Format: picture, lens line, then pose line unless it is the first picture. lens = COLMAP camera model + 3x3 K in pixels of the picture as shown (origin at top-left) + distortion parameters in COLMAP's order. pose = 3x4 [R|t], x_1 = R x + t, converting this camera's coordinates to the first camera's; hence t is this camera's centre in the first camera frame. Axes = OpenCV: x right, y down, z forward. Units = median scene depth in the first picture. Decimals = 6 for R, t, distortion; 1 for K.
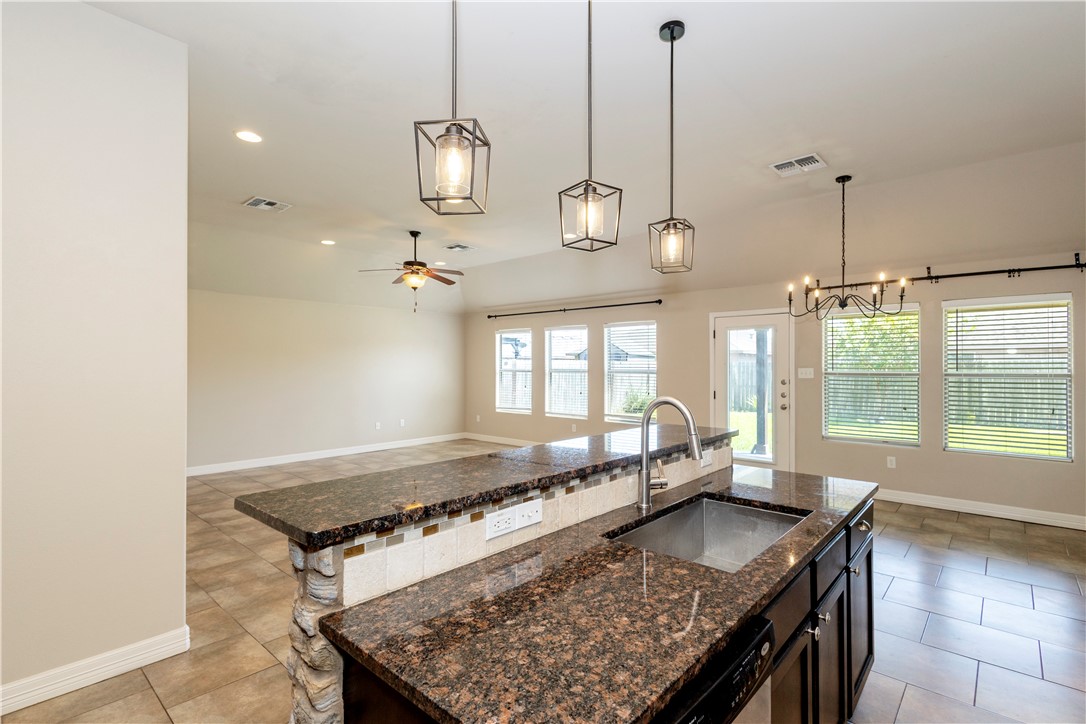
lens RADIAL K [[506.5, 0, 529.1], [0, 506.5, 364.7], [0, 0, 1]] dist [0.012349, -0.002865]
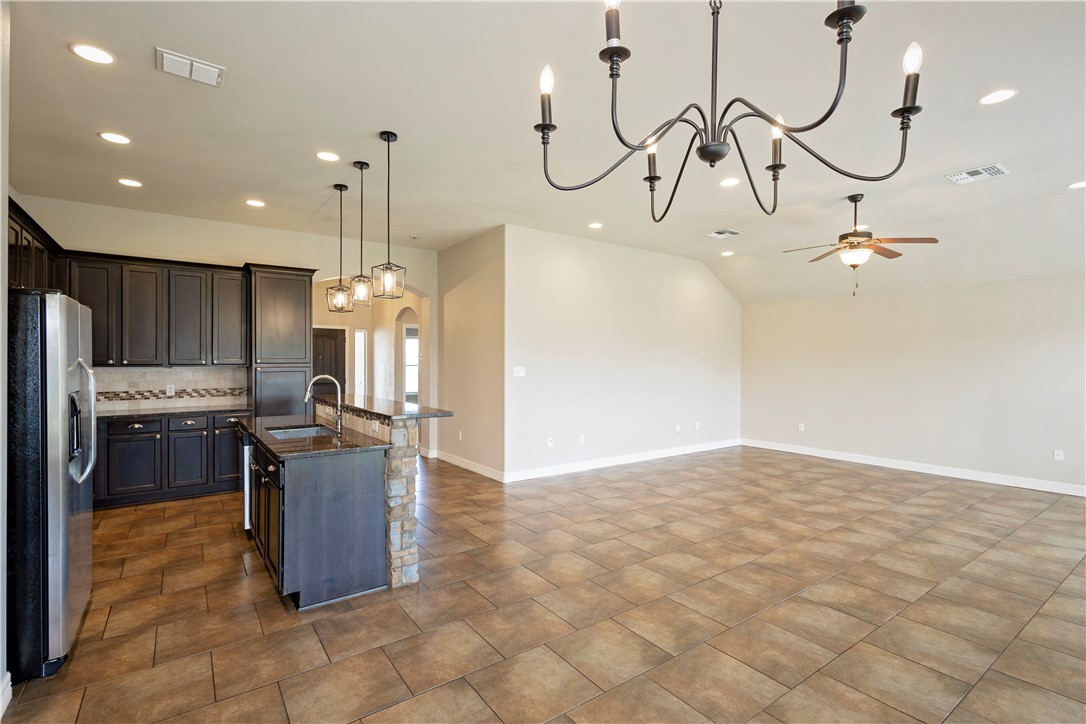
lens RADIAL K [[506.5, 0, 542.3], [0, 506.5, 361.6], [0, 0, 1]] dist [0.012349, -0.002865]
pose [[-0.206653, 0.002228, -0.978412, 0.669272], [0.000492, 0.999998, 0.002173, -0.000510], [0.978414, -0.000033, -0.206654, 0.681282]]
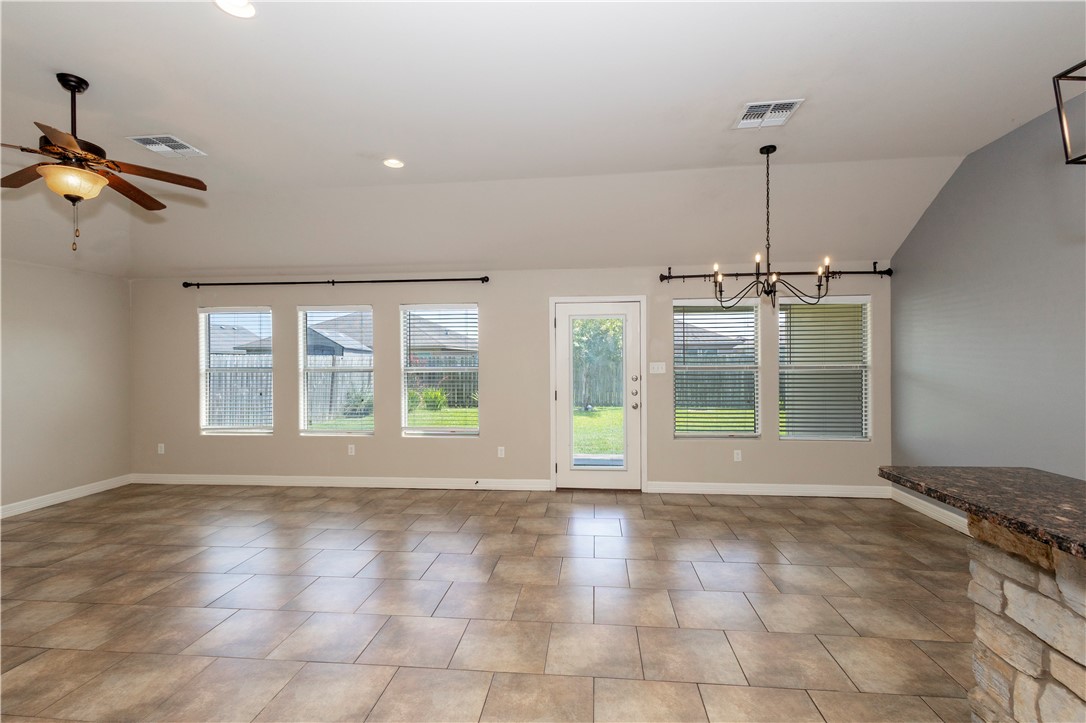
lens RADIAL K [[506.5, 0, 540.5], [0, 506.5, 363.4], [0, 0, 1]] dist [0.012349, -0.002865]
pose [[0.803219, -0.008786, 0.595619, -0.161495], [0.004608, 0.999953, 0.008536, -0.000181], [-0.595666, -0.004112, 0.803222, 0.361007]]
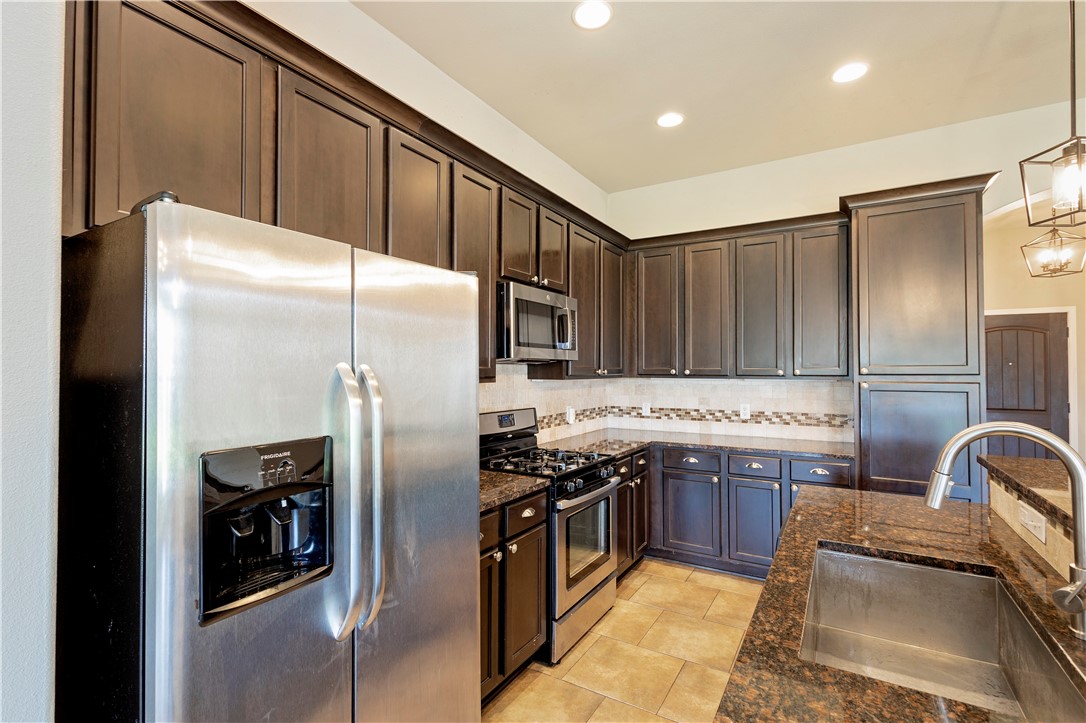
lens RADIAL K [[506.5, 0, 544.7], [0, 506.5, 362.7], [0, 0, 1]] dist [0.012349, -0.002865]
pose [[-0.978916, -0.002099, -0.204253, 0.288667], [0.000949, 0.999890, -0.014826, -0.000320], [0.204262, -0.014707, -0.978806, 0.417666]]
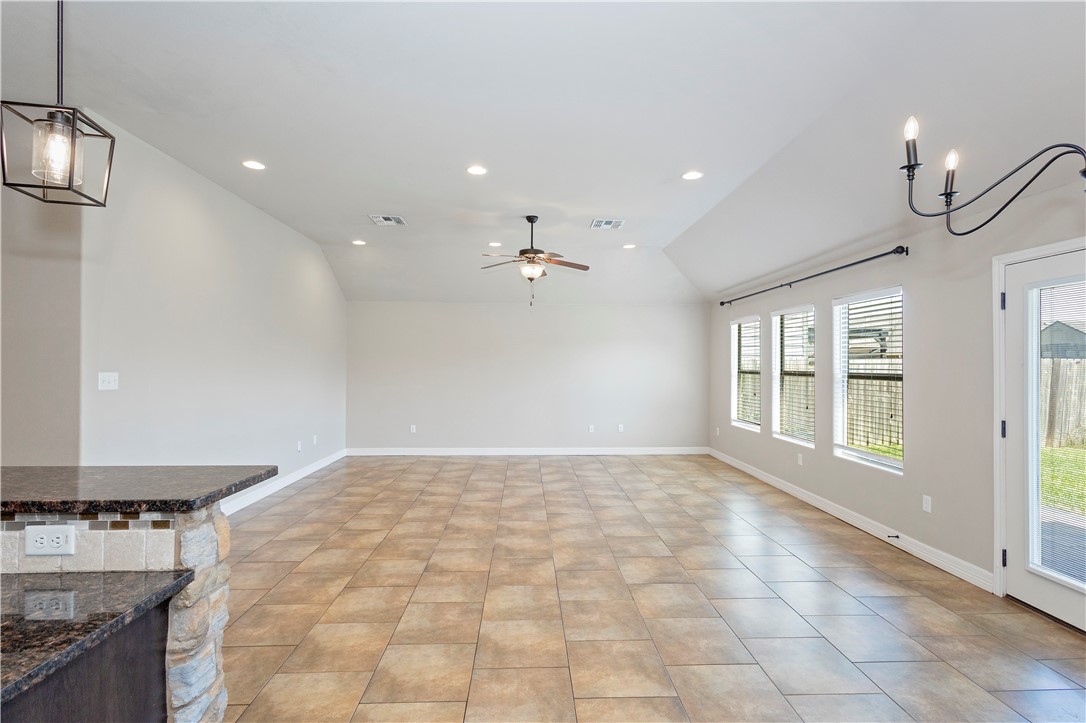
lens RADIAL K [[506.5, 0, 541.9], [0, 506.5, 371.3], [0, 0, 1]] dist [0.012349, -0.002865]
pose [[0.697905, 0.010784, -0.716109, 0.437181], [-0.001803, 0.999910, 0.013301, 0.001107], [0.716188, -0.007991, 0.697862, 0.381361]]
